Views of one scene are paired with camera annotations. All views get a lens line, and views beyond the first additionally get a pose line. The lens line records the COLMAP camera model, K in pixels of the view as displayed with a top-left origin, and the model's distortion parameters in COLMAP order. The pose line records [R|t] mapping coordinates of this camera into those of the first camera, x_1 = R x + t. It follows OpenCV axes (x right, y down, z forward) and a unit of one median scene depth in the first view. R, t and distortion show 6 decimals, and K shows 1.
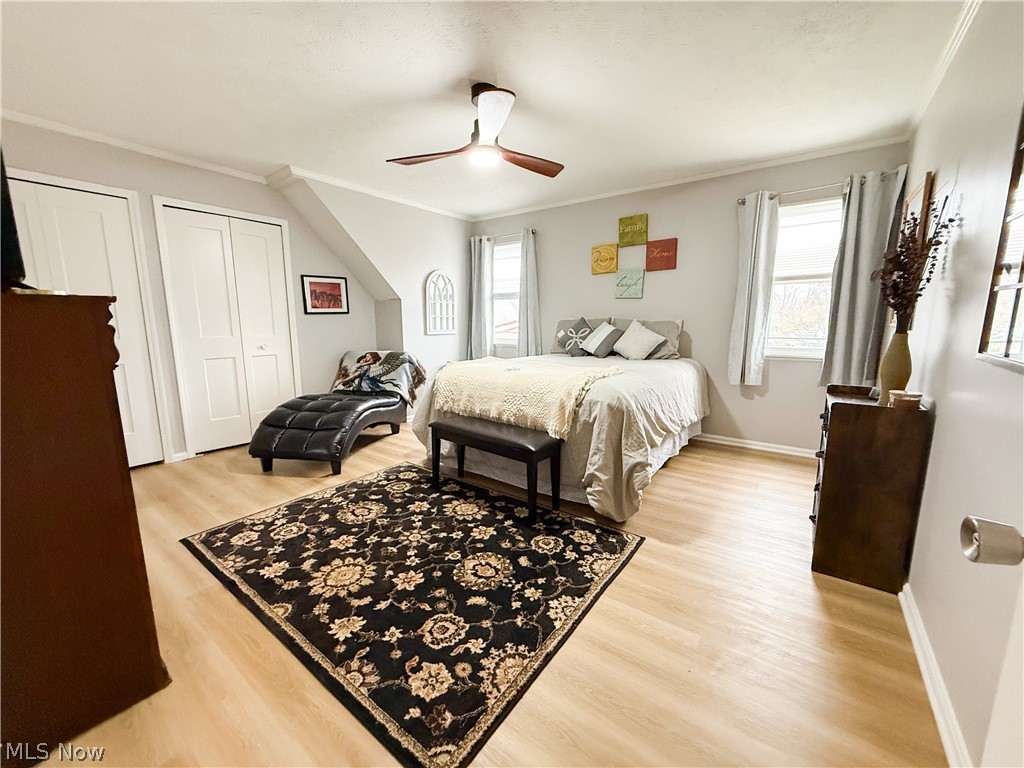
lens RADIAL K [[408.1, 0, 510.2], [0, 408.1, 386.4], [0, 0, 1]] dist [0.001101, 0.000045]
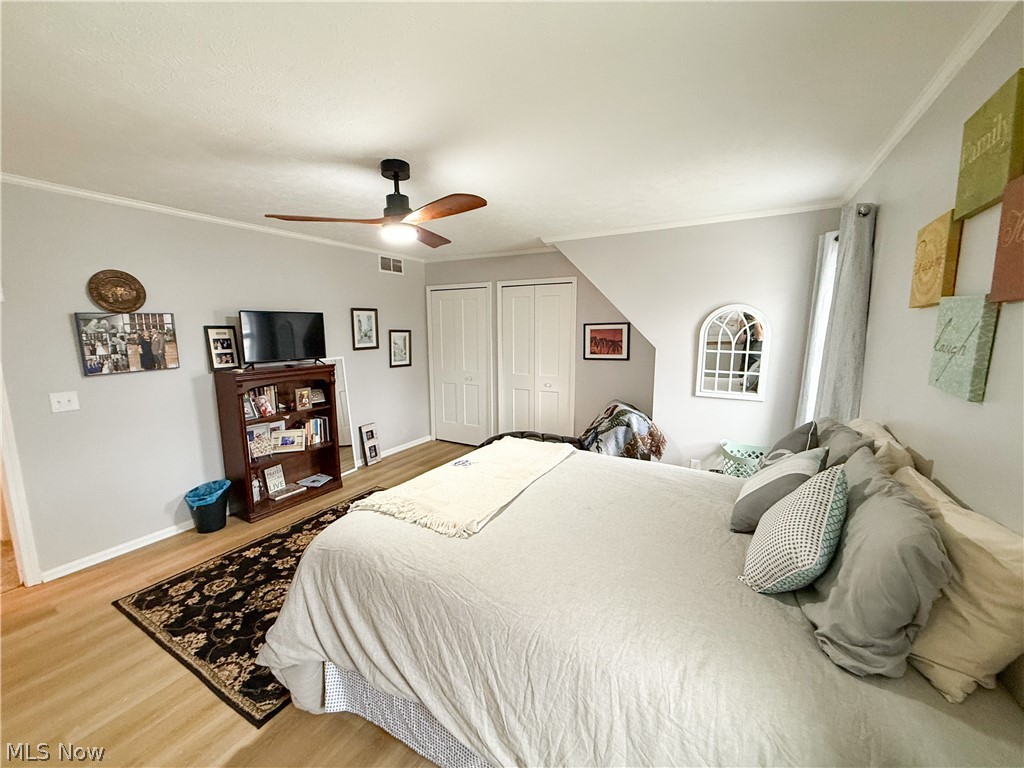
lens RADIAL K [[408.1, 0, 510.2], [0, 408.1, 386.4], [0, 0, 1]] dist [0.001101, 0.000045]
pose [[0.118527, 0.147818, -0.981887, 1.315363], [-0.158378, 0.979012, 0.128266, -0.519847], [0.980239, 0.140306, 0.139451, 1.619285]]
